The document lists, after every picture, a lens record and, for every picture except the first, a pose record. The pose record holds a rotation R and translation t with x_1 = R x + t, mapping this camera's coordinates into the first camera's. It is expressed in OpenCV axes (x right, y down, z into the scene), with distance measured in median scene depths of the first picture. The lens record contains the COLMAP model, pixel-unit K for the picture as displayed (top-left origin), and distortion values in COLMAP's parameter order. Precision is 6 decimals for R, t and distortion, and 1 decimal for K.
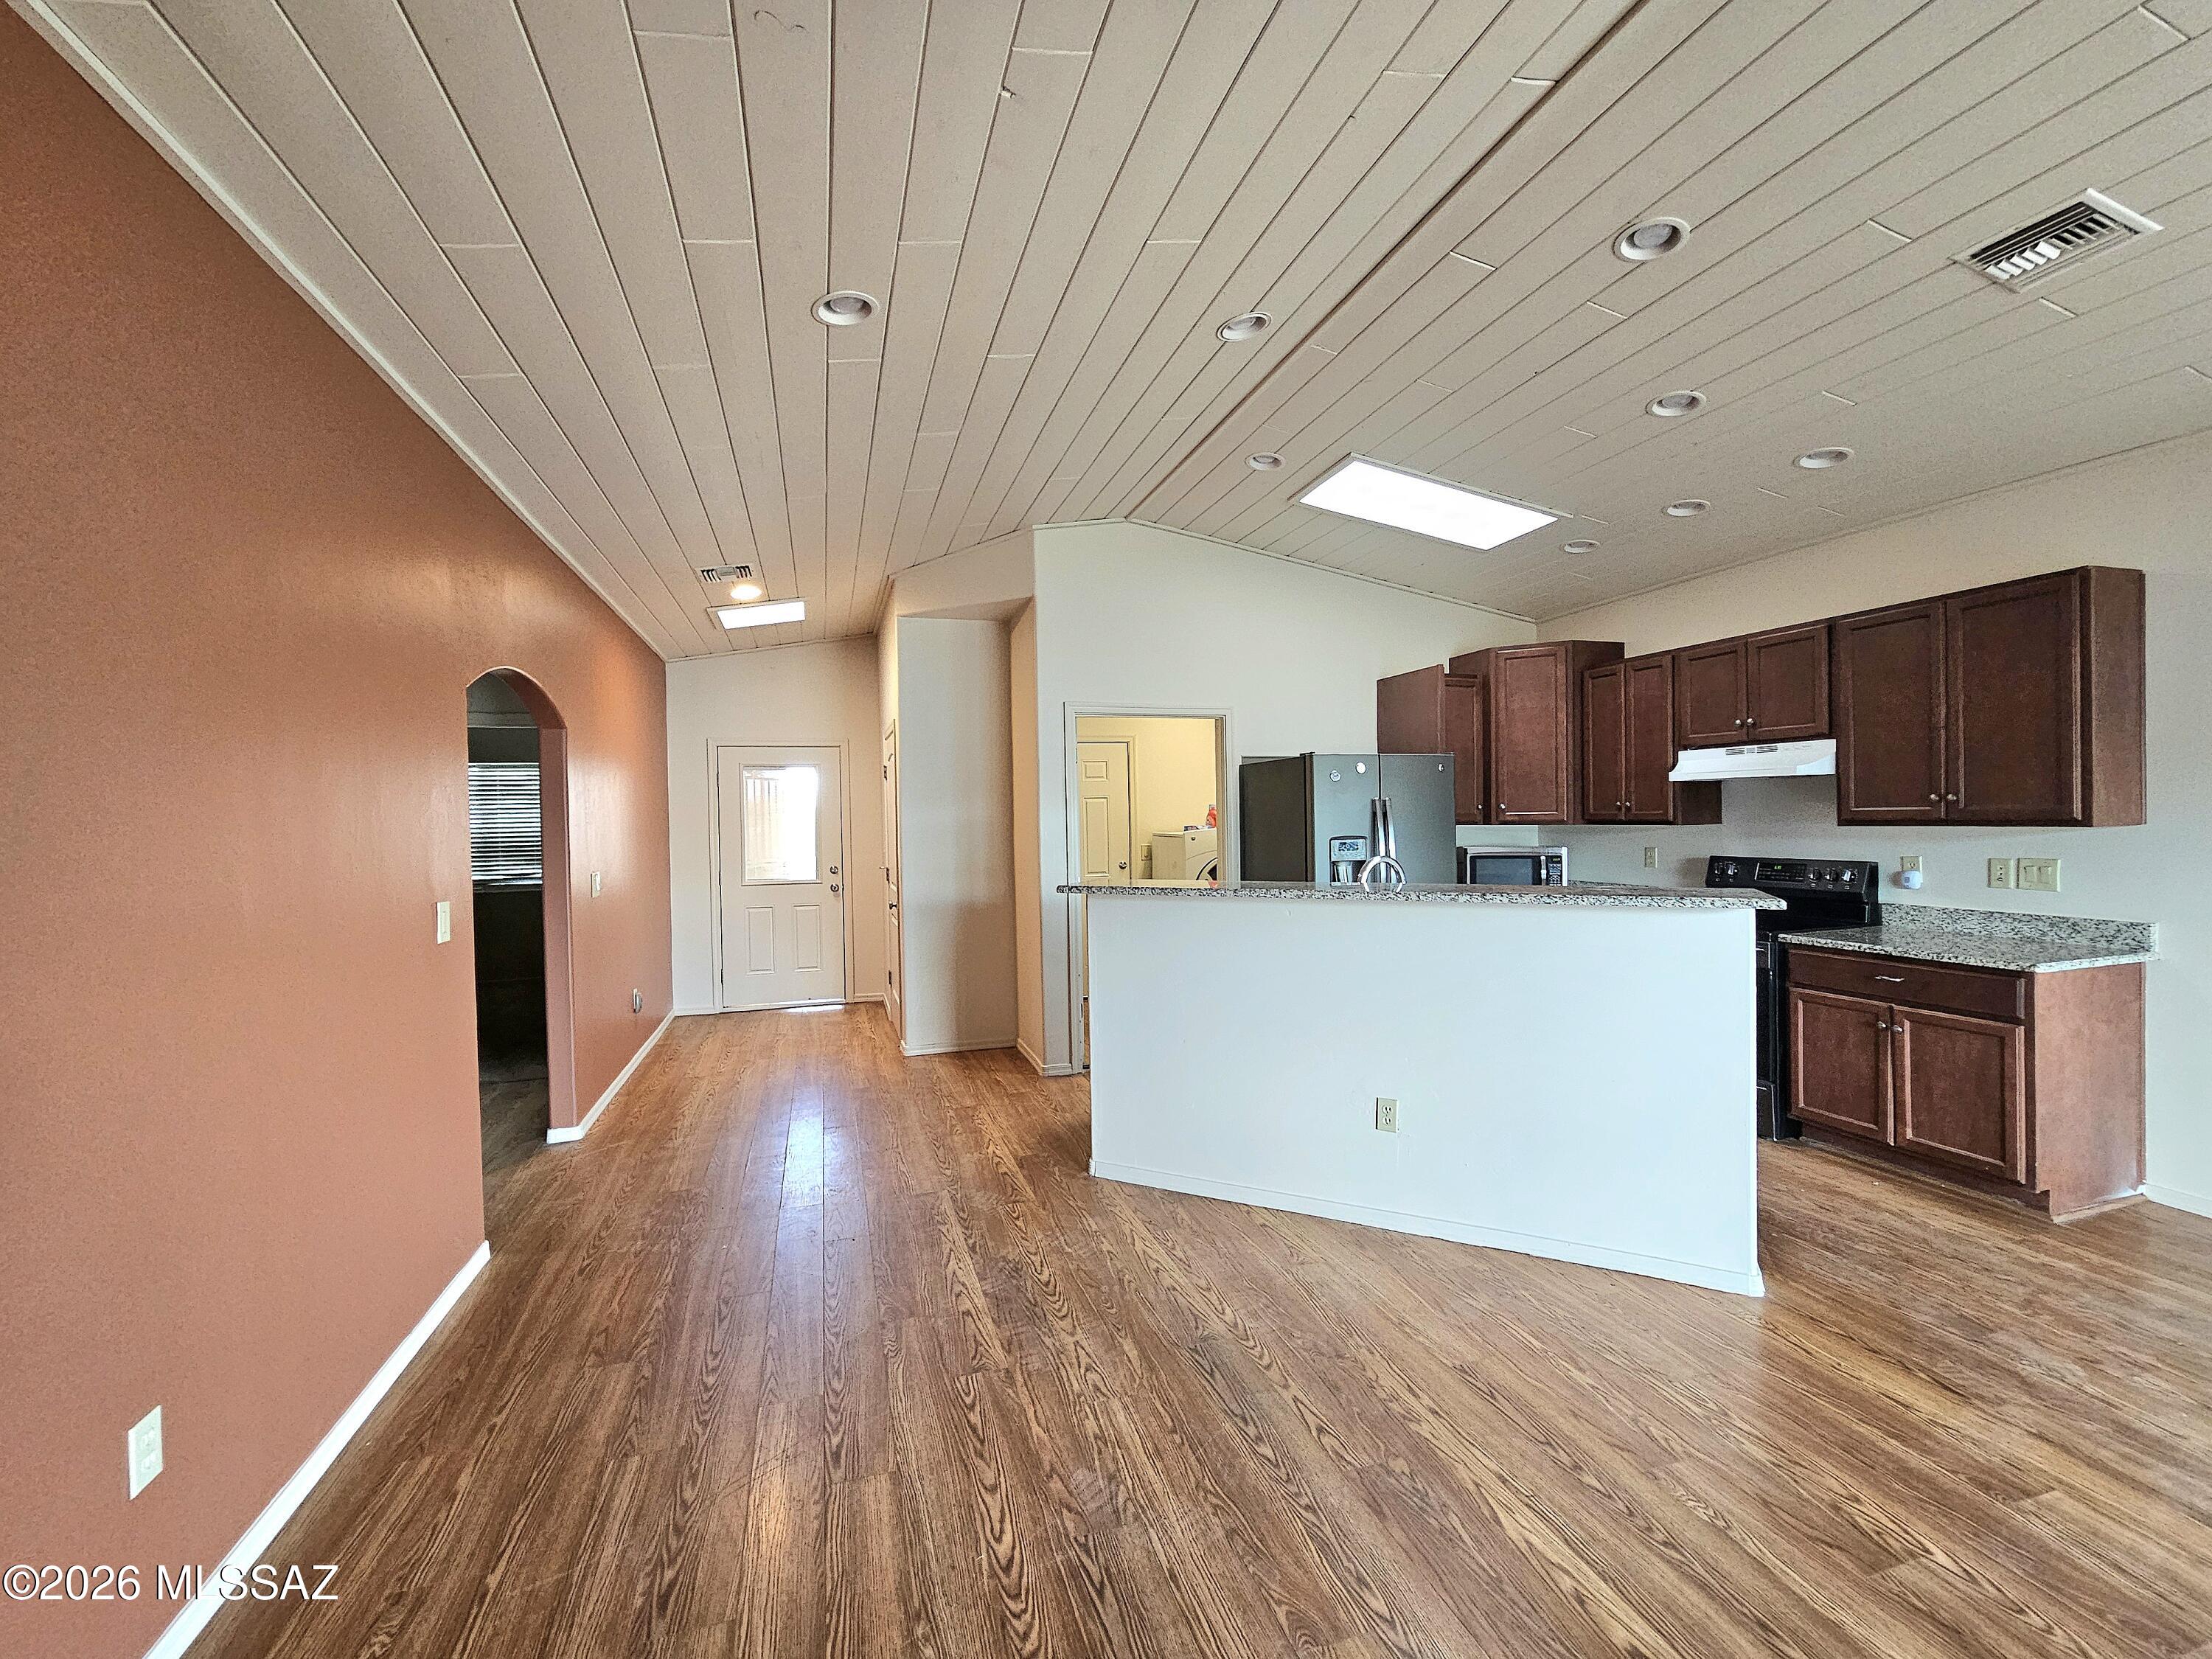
lens RADIAL K [[914.4, 0, 1088.1], [0, 914.4, 821.0], [0, 0, 1]] dist [-0.000114, 0.000012]
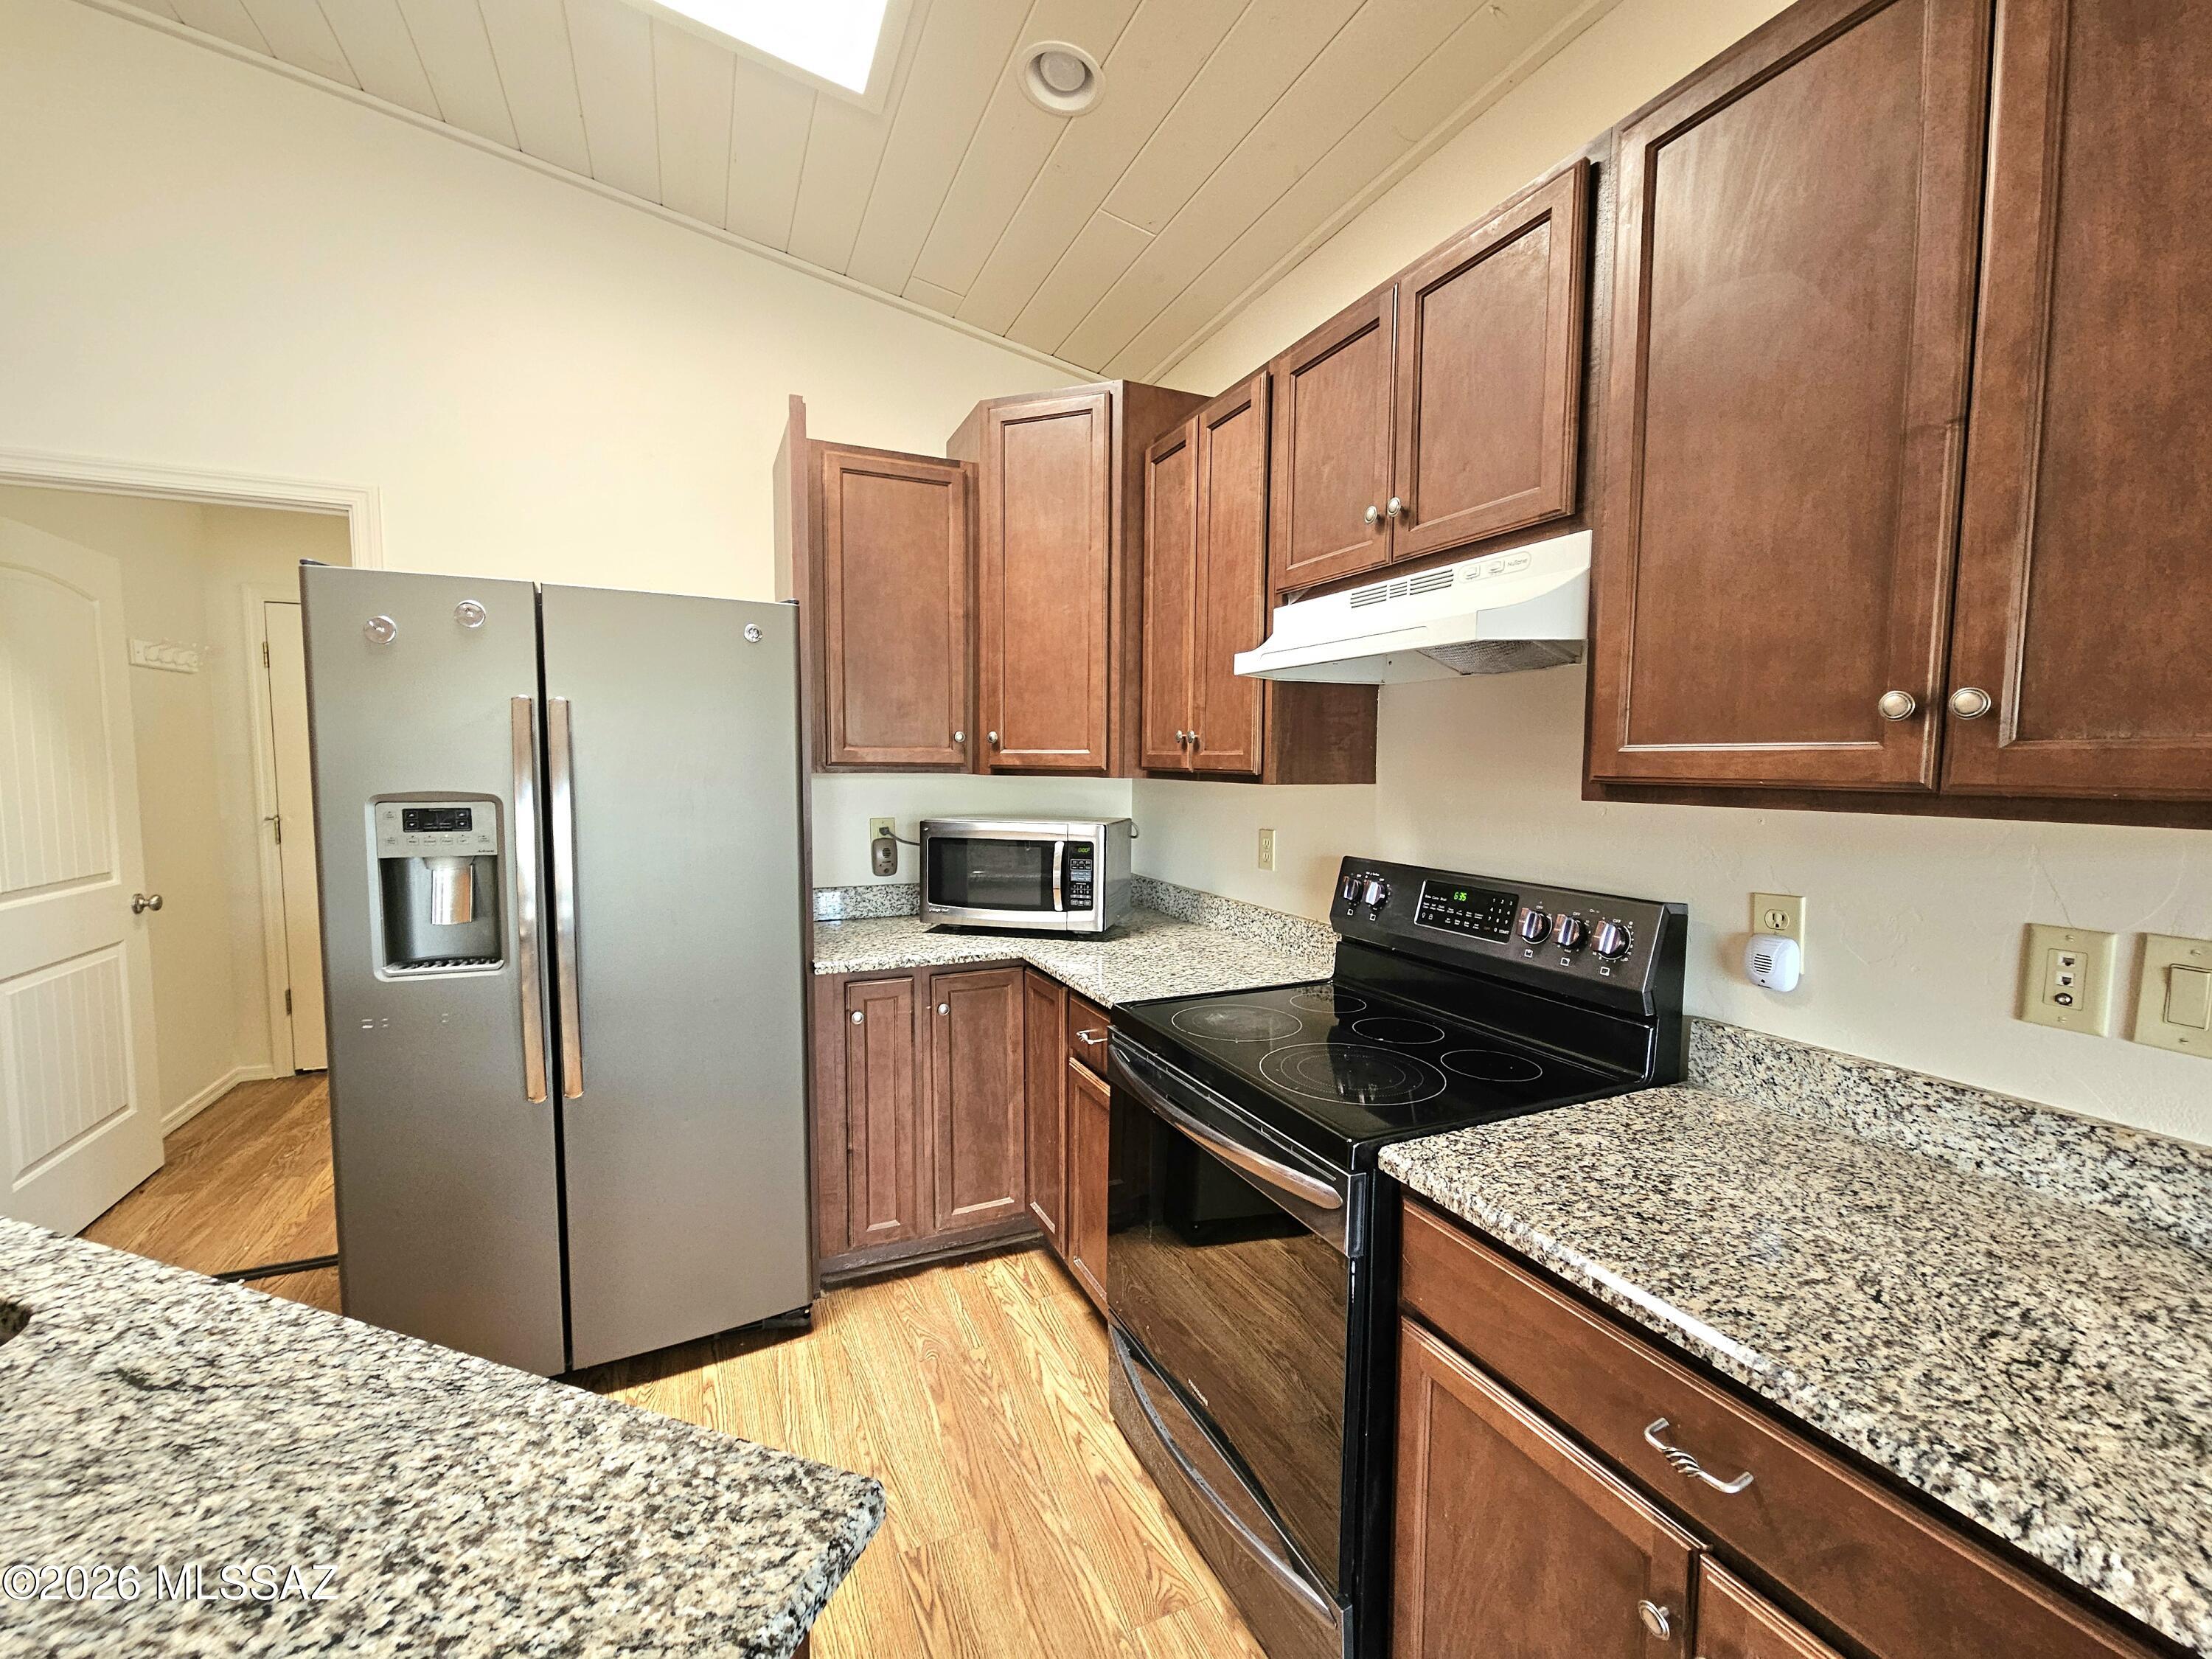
lens RADIAL K [[914.4, 0, 1111.8], [0, 914.4, 806.7], [0, 0, 1]] dist [-0.000114, 0.000012]
pose [[0.990189, 0.013530, 0.139079, 0.688131], [-0.019945, 0.998795, 0.044837, -0.003483], [-0.138305, -0.047171, 0.989266, 0.790947]]
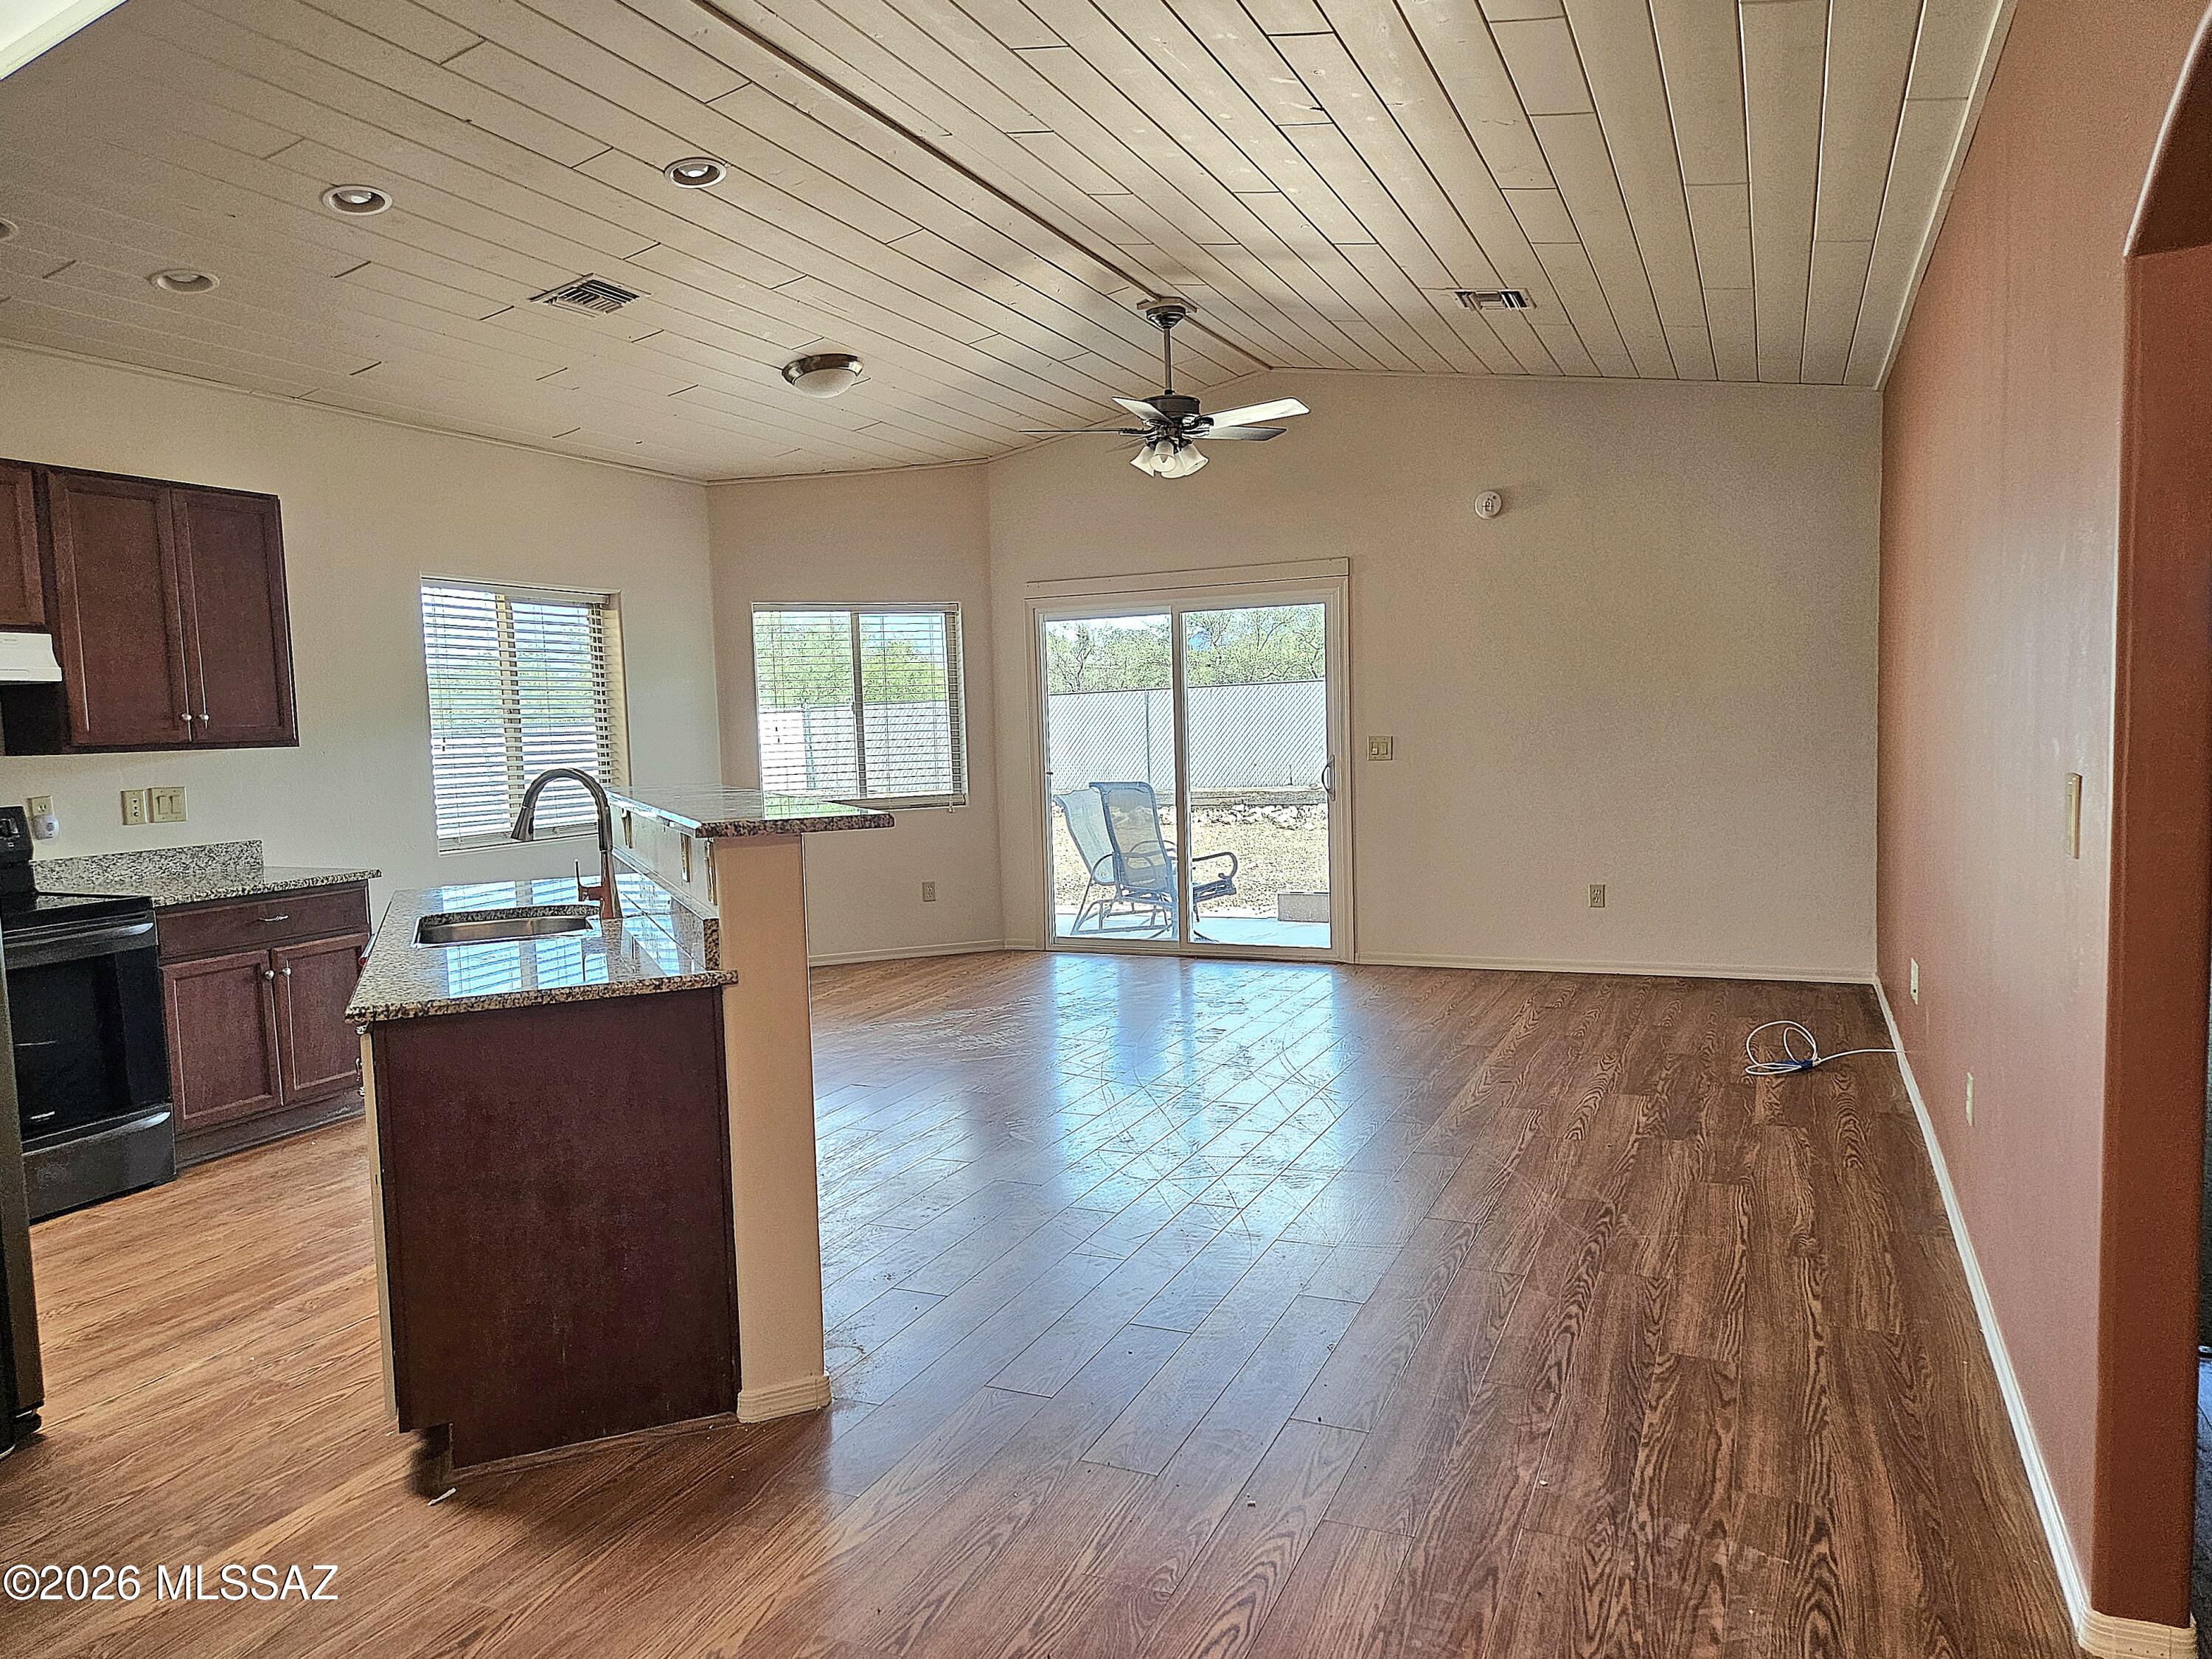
lens RADIAL K [[1500.3, 0, 1096.1], [0, 1500.3, 841.4], [0, 0, 1]] dist [0.004953, -0.000846]
pose [[-0.759754, -0.008223, 0.650159, -0.660685], [0.053345, 0.995761, 0.074932, 0.031628], [-0.648019, 0.091612, -0.756094, 1.553579]]
